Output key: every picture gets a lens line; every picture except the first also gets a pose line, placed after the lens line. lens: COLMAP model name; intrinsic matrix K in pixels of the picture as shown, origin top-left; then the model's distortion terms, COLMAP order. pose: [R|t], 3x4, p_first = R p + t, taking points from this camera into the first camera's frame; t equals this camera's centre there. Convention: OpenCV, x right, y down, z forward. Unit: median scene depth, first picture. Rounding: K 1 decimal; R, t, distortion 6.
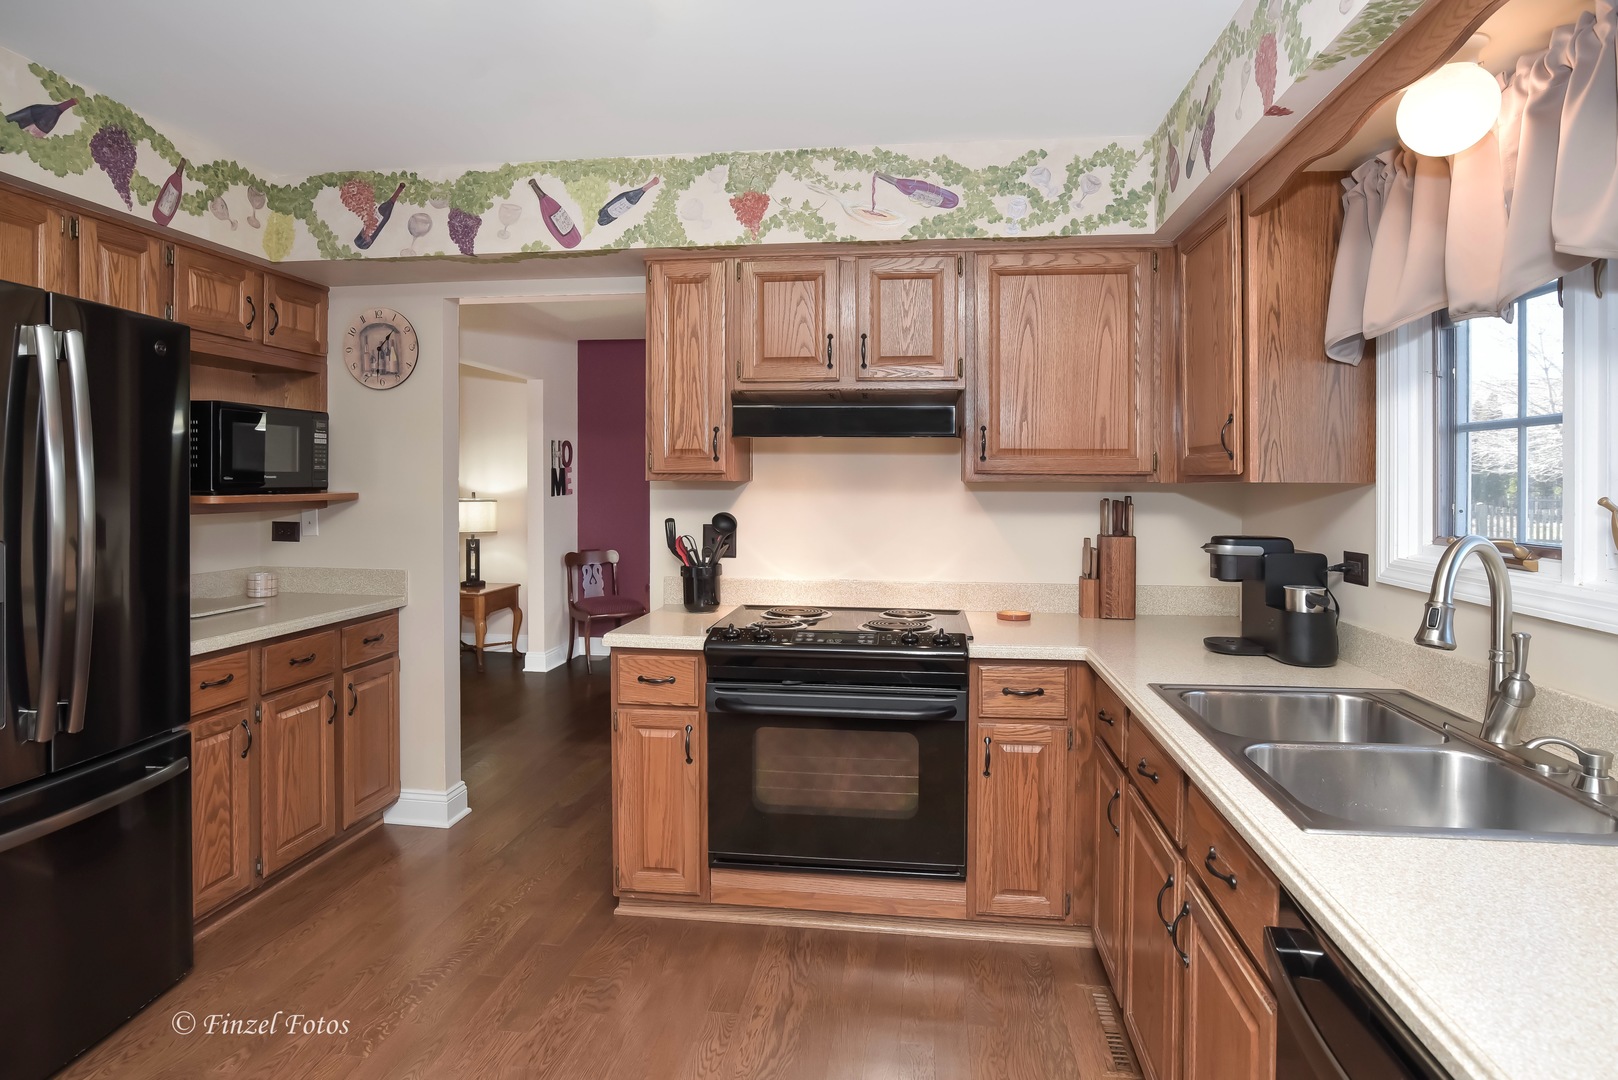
lens RADIAL K [[856.1, 0, 811.4], [0, 856.1, 479.7], [0, 0, 1]] dist [-0.044465, 0.000561]
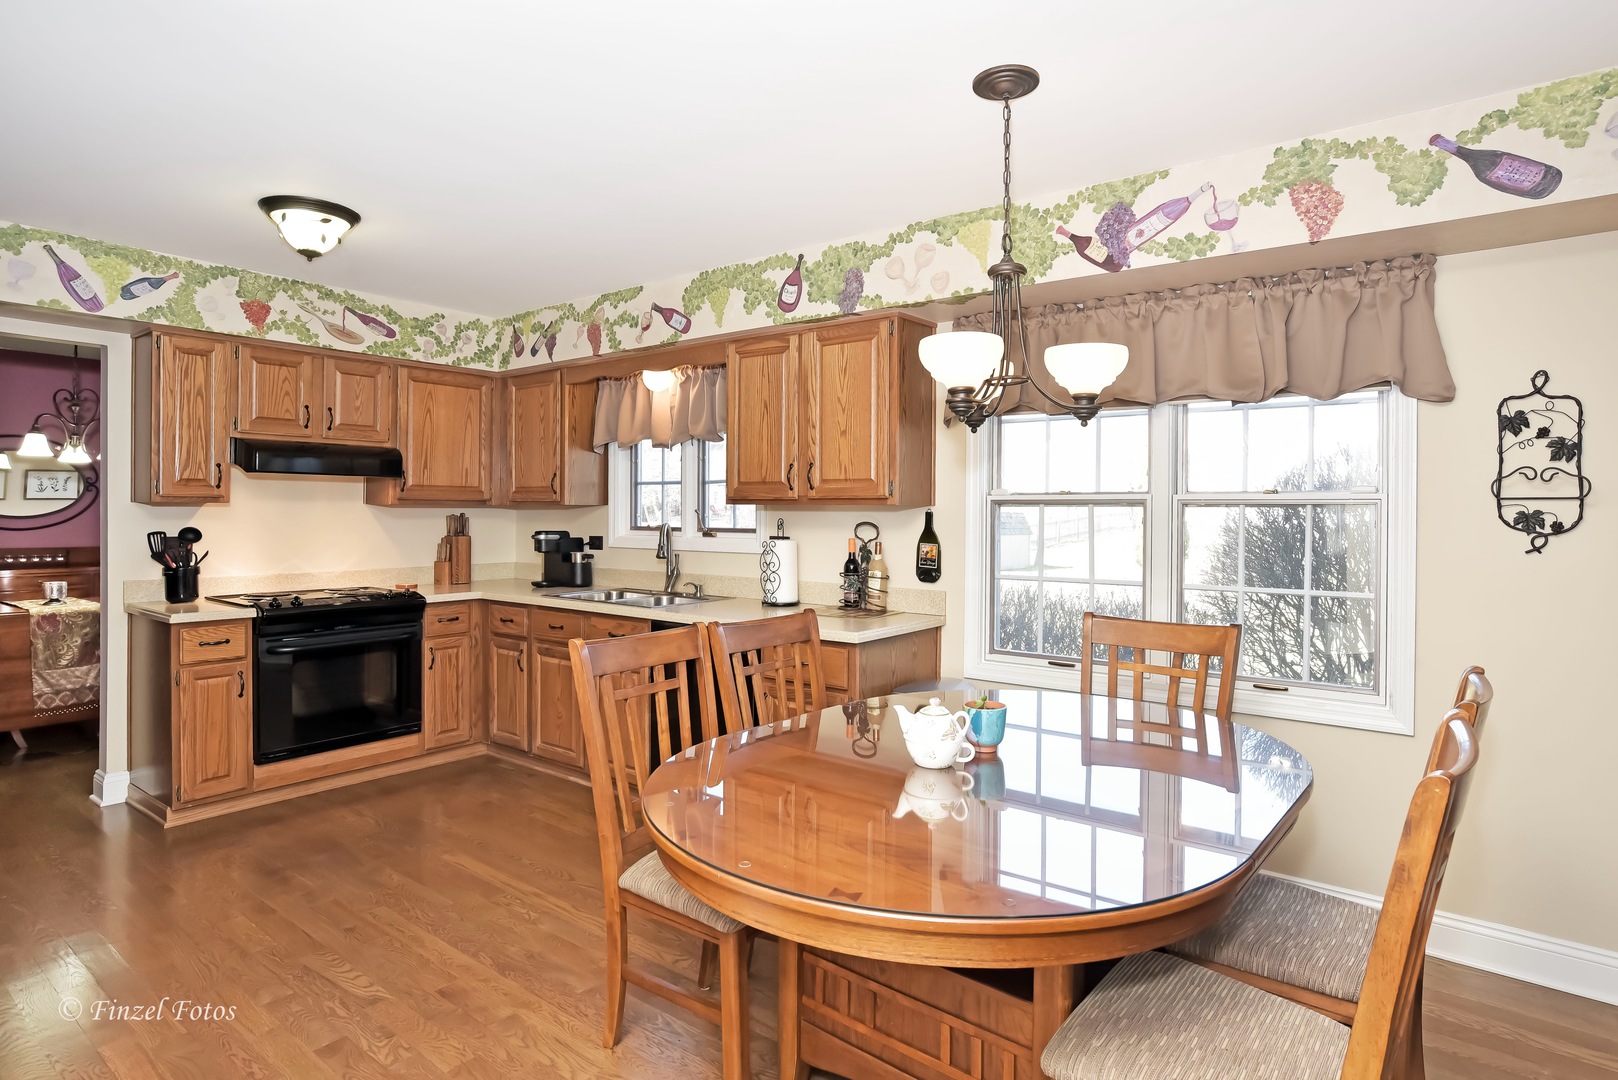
lens RADIAL K [[879.9, 0, 807.9], [0, 879.9, 513.8], [0, 0, 1]] dist [-0.048872, 0.024851]
pose [[0.506169, -0.004168, 0.862424, -0.877552], [-0.003532, 0.999970, 0.006906, 0.006771], [-0.862427, -0.006542, 0.506140, -0.548947]]
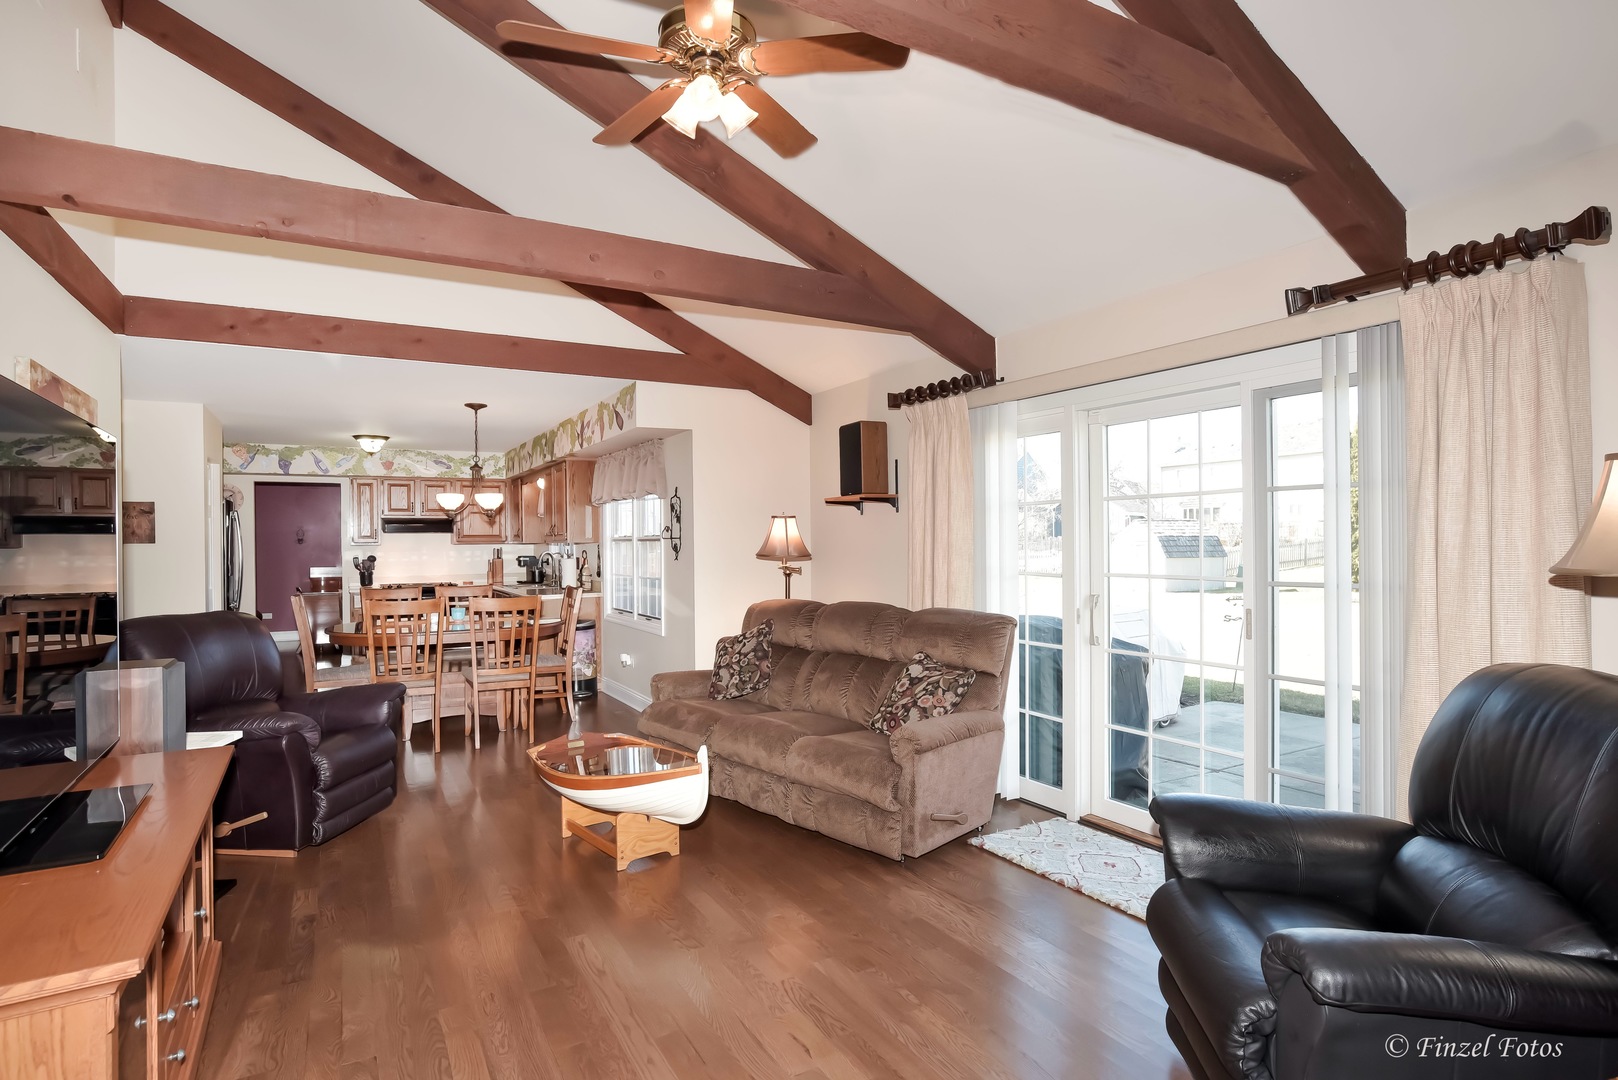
lens RADIAL K [[827.4, 0, 809.0], [0, 827.4, 540.0], [0, 0, 1]] dist [-0.055460, 0.000259]
pose [[0.790604, -0.015031, 0.612144, -0.762030], [0.016666, 0.999857, 0.003026, -0.001118], [-0.612101, 0.007810, 0.790741, -2.689840]]
